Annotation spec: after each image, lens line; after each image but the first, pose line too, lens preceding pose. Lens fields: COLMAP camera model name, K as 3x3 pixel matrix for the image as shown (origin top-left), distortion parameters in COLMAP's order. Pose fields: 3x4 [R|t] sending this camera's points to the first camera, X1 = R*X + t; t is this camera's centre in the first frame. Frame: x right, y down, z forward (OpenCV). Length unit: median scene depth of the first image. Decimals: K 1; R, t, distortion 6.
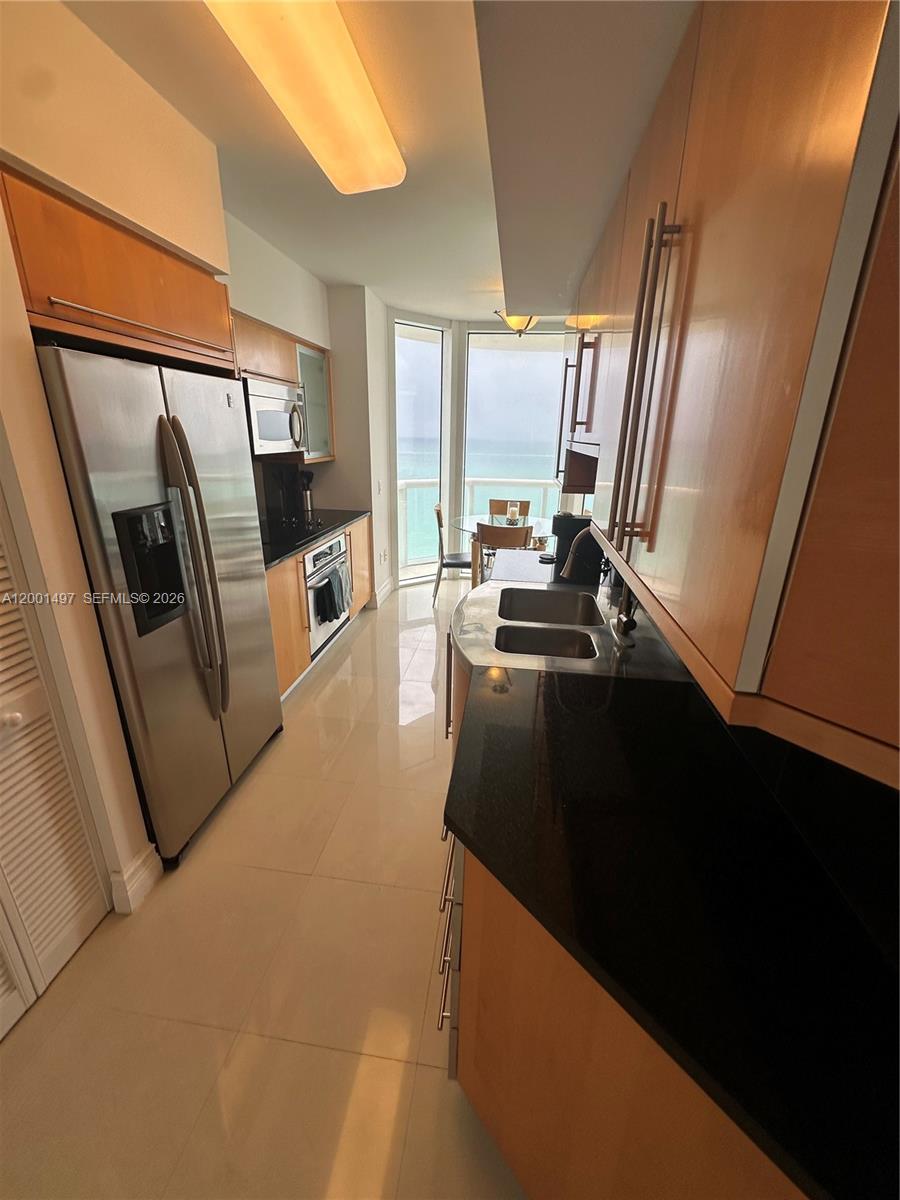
lens RADIAL K [[478.6, 0, 450.0], [0, 478.6, 600.0], [0, 0, 1]] dist [-0.003612, 0.000177]
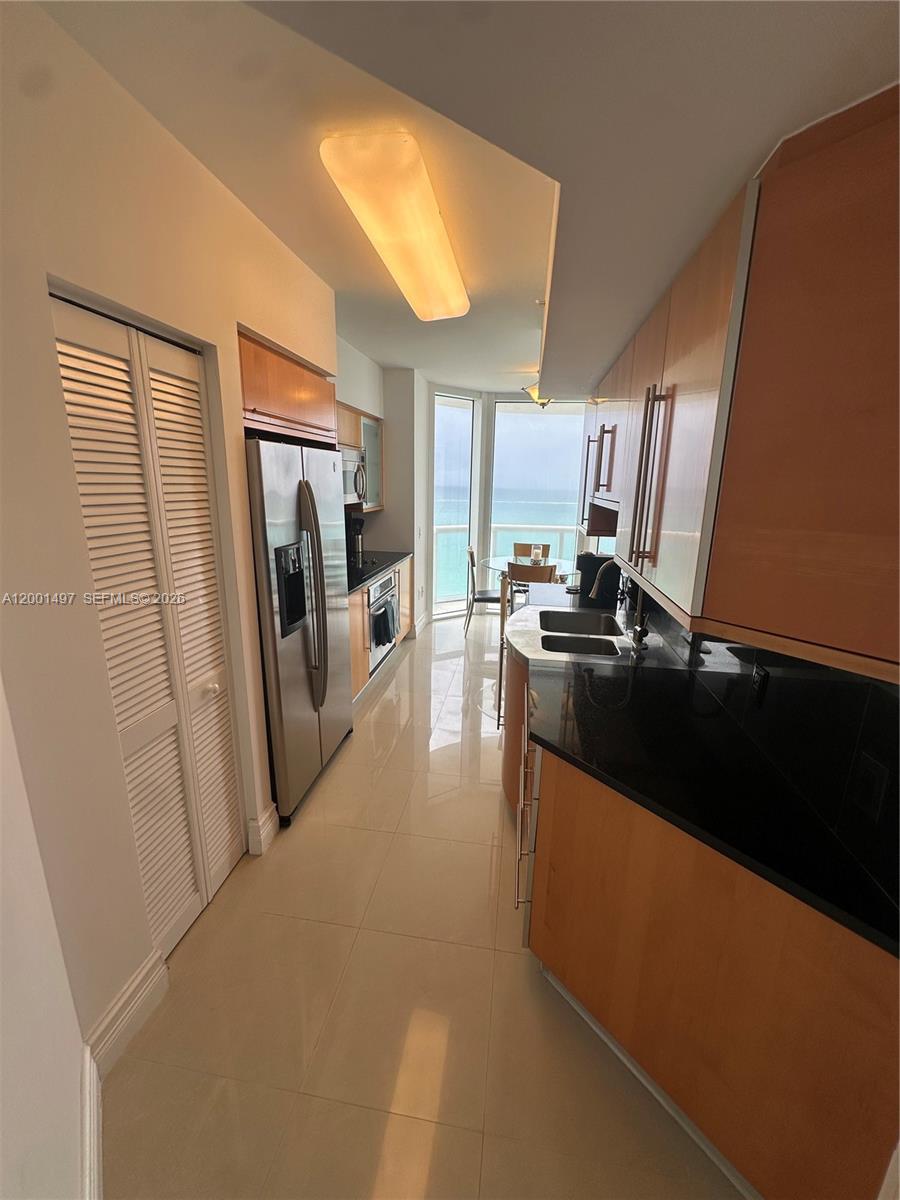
lens RADIAL K [[478.6, 0, 450.0], [0, 478.6, 600.0], [0, 0, 1]] dist [-0.003612, 0.000177]
pose [[0.999766, 0.004918, -0.021054, -0.066365], [-0.006844, 0.995702, -0.092365, 0.043057], [0.020509, 0.092487, 0.995503, -0.170202]]
